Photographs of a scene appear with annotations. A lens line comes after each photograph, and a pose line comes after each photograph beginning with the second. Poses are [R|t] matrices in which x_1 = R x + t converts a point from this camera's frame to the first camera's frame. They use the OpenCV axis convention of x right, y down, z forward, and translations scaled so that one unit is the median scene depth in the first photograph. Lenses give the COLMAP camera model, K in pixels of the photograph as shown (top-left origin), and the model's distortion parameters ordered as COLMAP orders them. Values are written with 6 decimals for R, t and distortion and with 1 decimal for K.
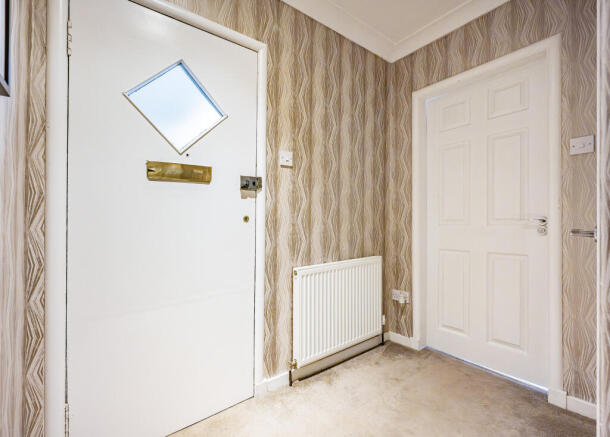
lens RADIAL K [[274.3, 0, 303.8], [0, 274.3, 222.7], [0, 0, 1]] dist [-0.004157, -0.000252]
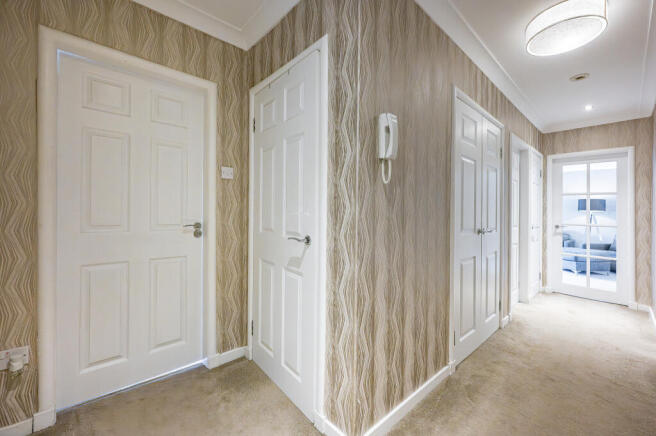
lens RADIAL K [[256.0, 0, 327.0], [0, 256.0, 219.2], [0, 0, 1]] dist [-0.000418, -0.000116]
pose [[-0.068561, -0.002086, 0.997645, -0.307664], [-0.006983, 0.999974, 0.001611, -0.042812], [-0.997622, -0.006856, -0.068574, 0.503404]]
